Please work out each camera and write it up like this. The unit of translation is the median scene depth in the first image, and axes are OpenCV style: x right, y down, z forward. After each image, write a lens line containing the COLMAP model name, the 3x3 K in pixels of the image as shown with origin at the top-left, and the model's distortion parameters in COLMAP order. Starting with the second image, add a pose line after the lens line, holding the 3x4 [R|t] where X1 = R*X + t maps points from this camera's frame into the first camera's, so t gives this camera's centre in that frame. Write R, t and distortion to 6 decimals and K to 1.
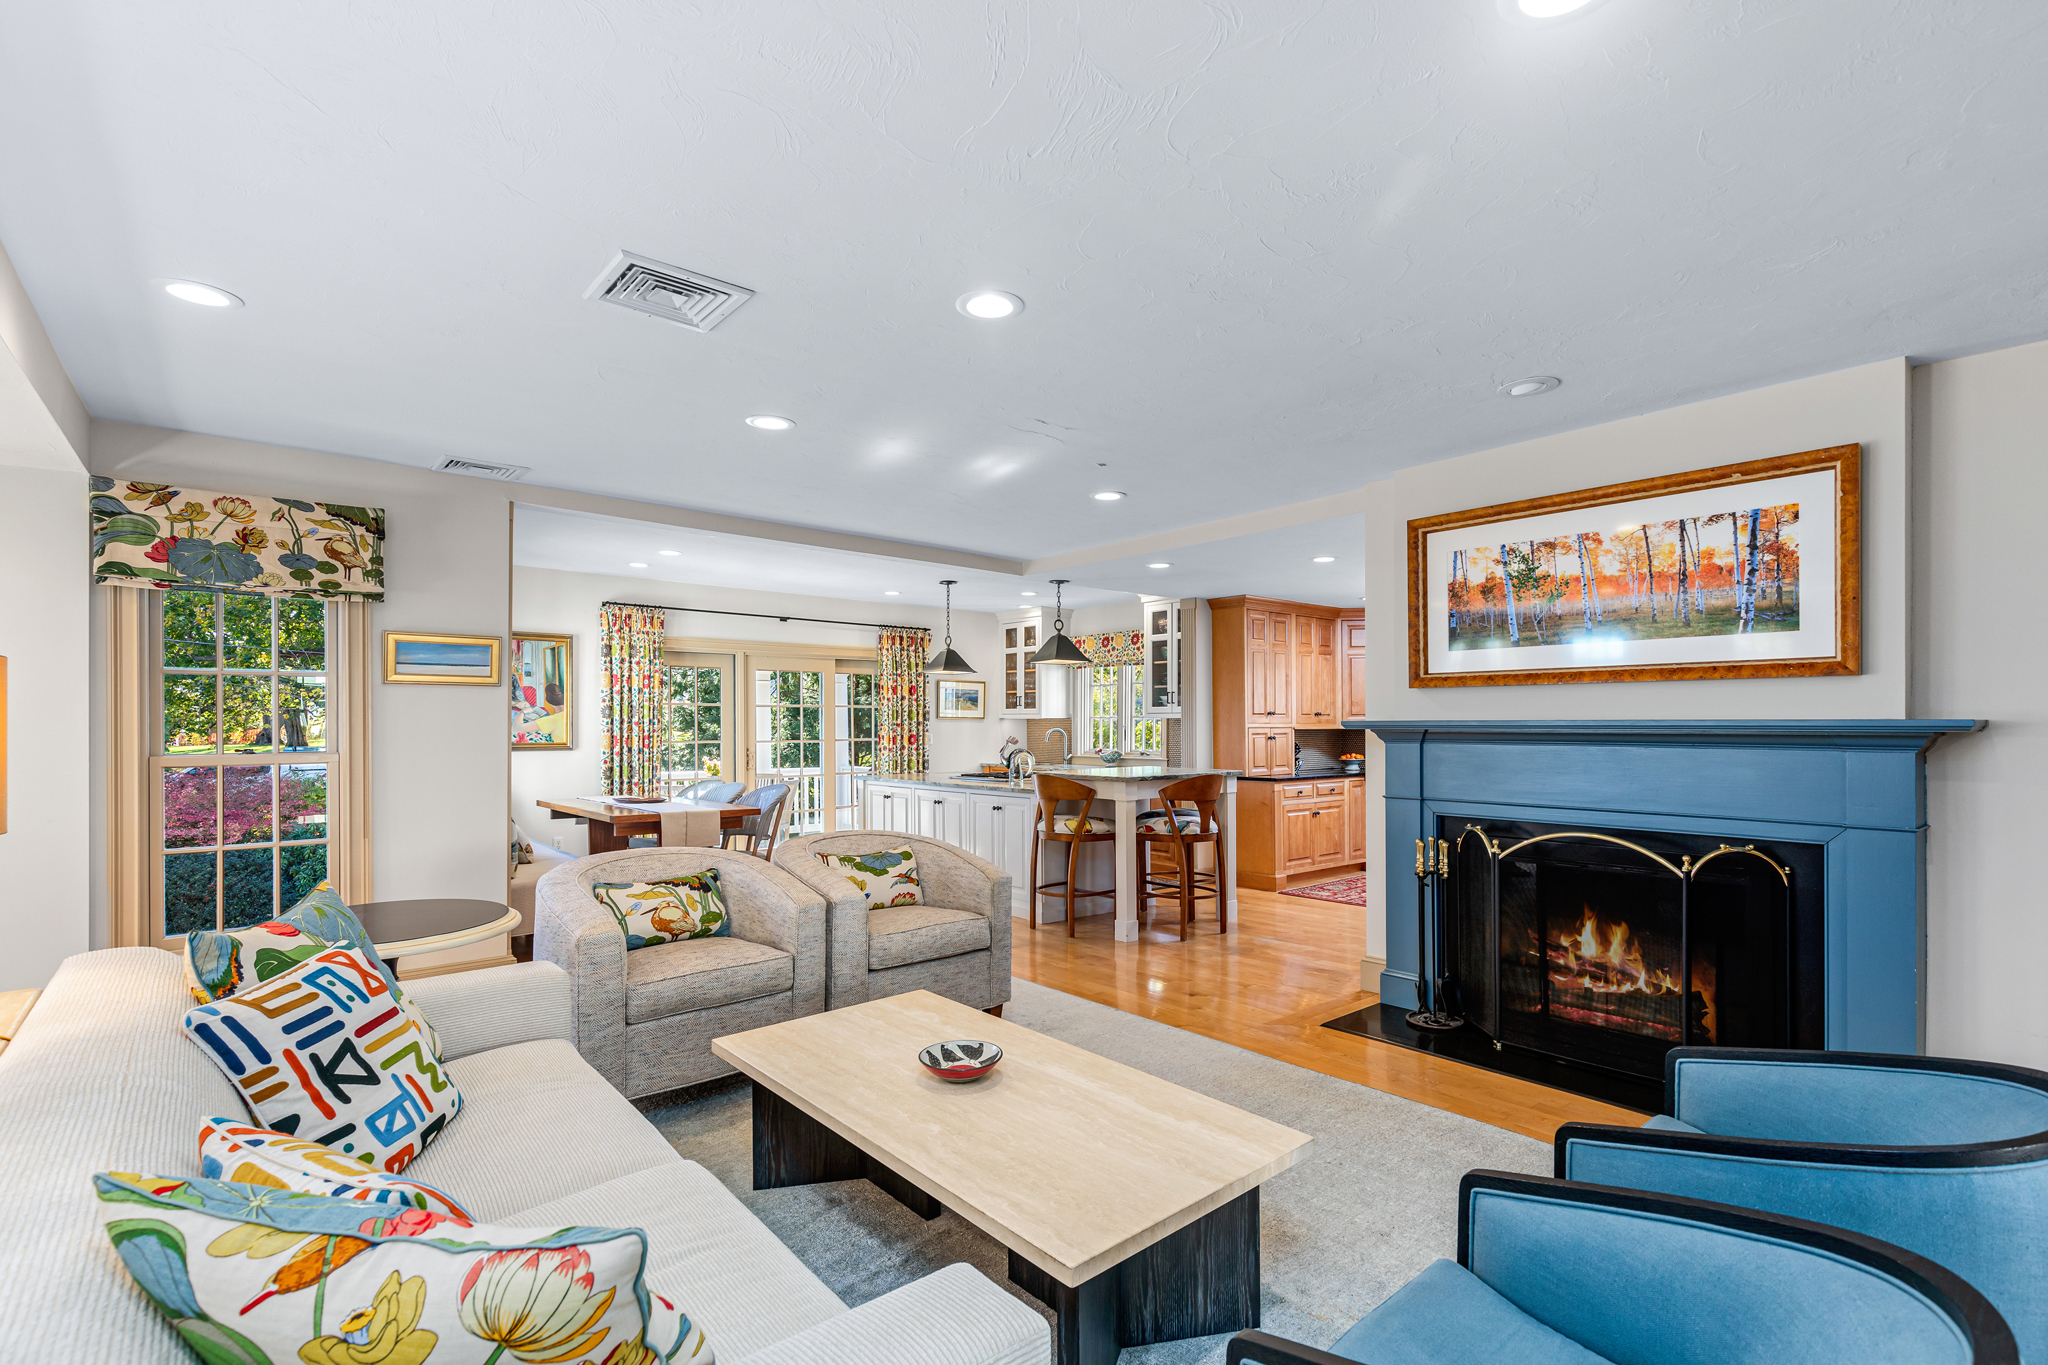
lens RADIAL K [[934.4, 0, 1034.7], [0, 934.4, 722.7], [0, 0, 1]] dist [0.001186, 0.000474]
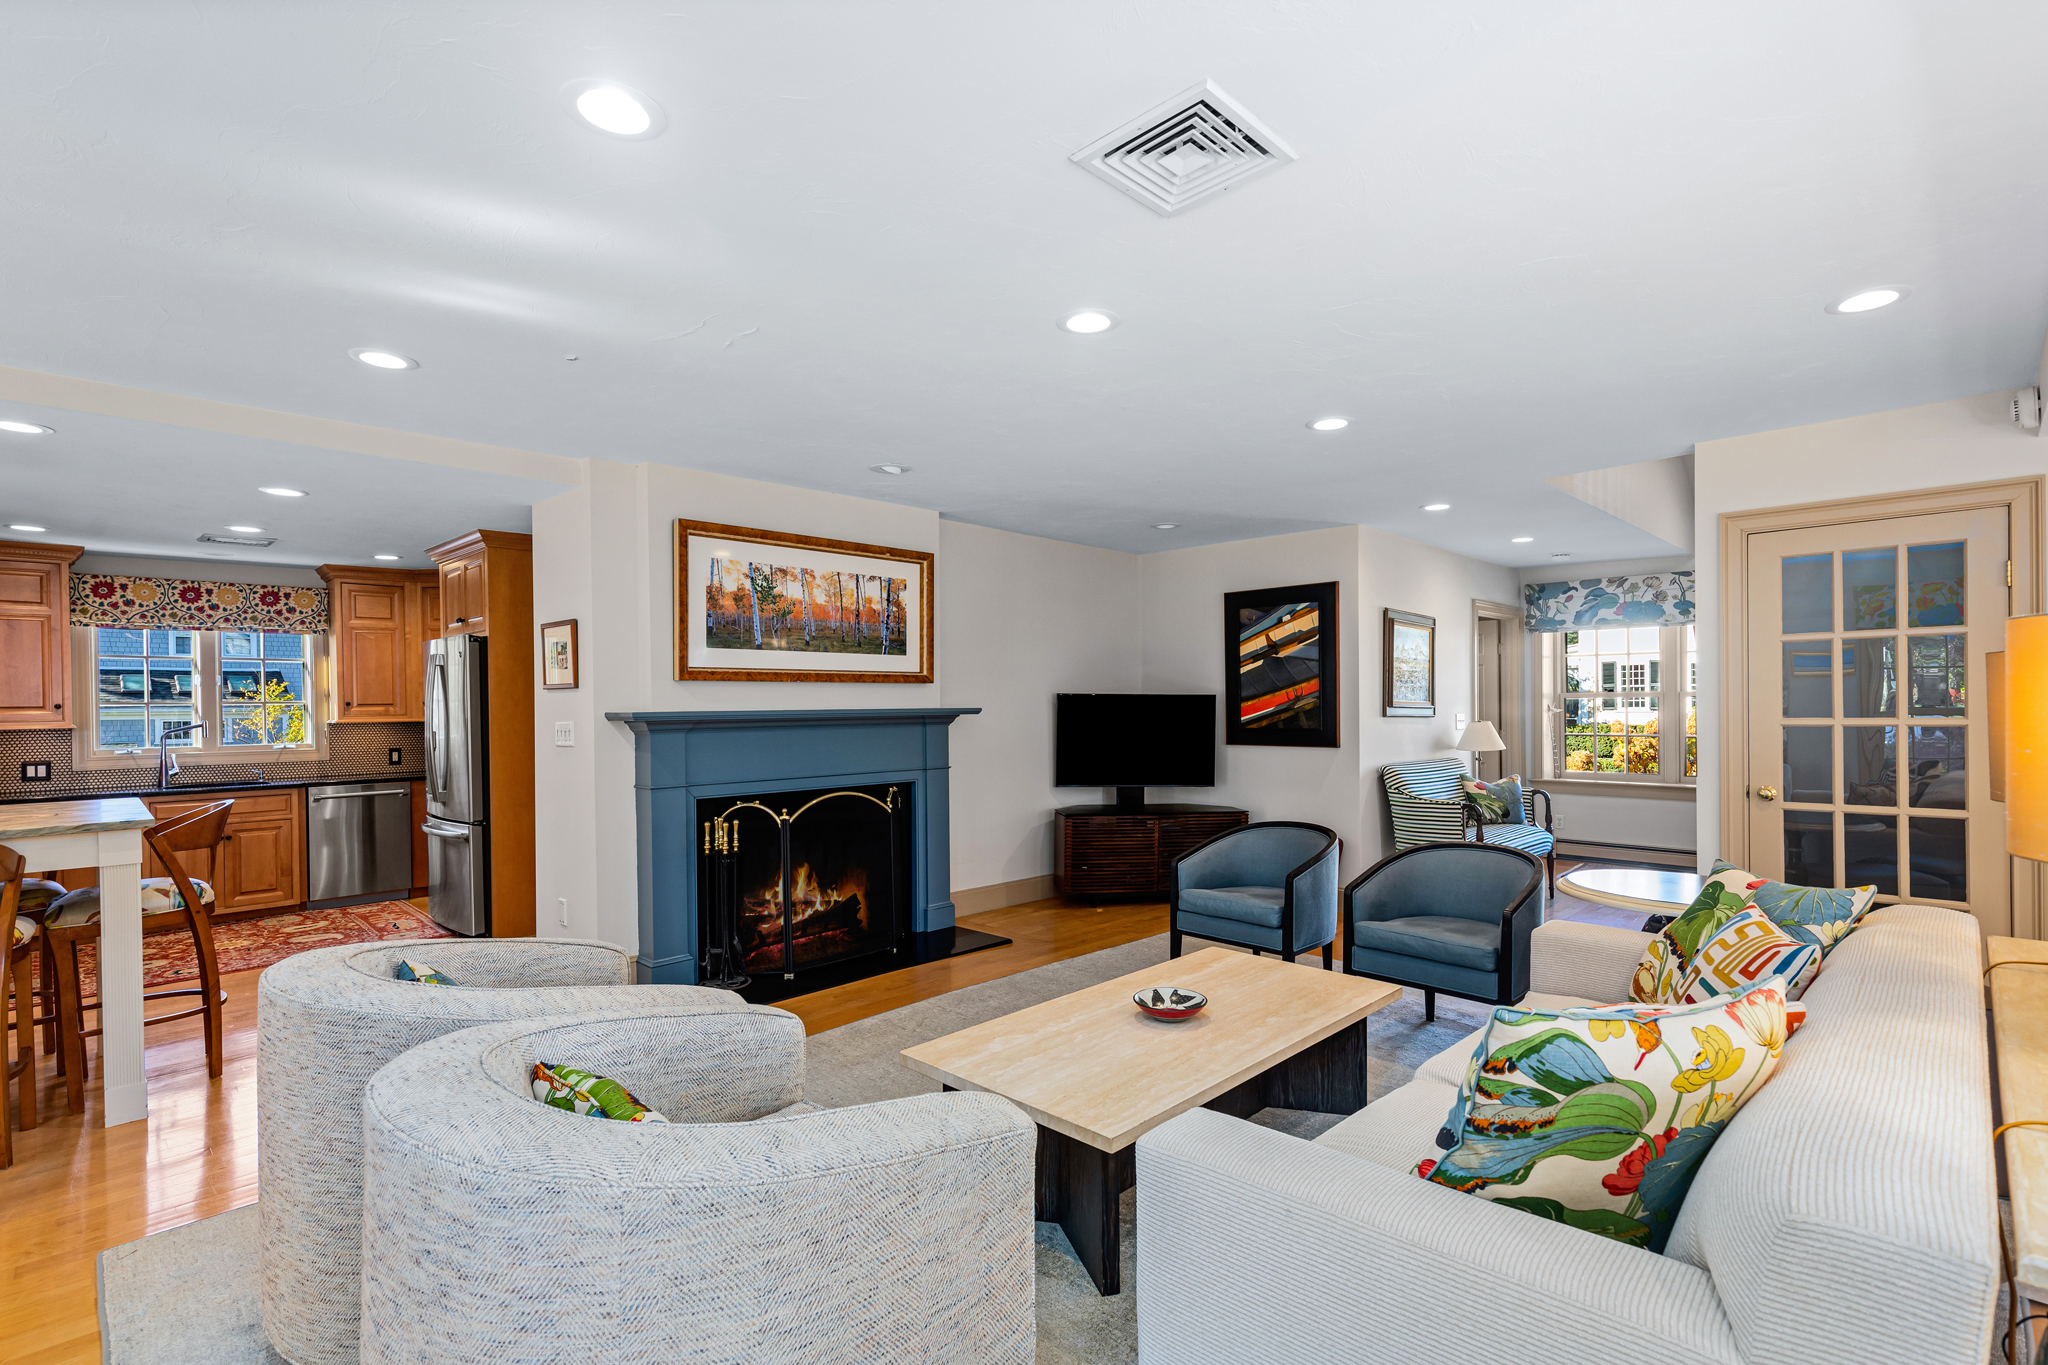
lens RADIAL K [[962.2, 0, 1029.4], [0, 962.2, 698.7], [0, 0, 1]] dist [0.002181, 0.000502]
pose [[-0.079564, 0.015538, 0.996709, -0.801118], [0.016259, 0.999766, -0.014288, 0.004805], [-0.996697, 0.015069, -0.079798, 0.818565]]
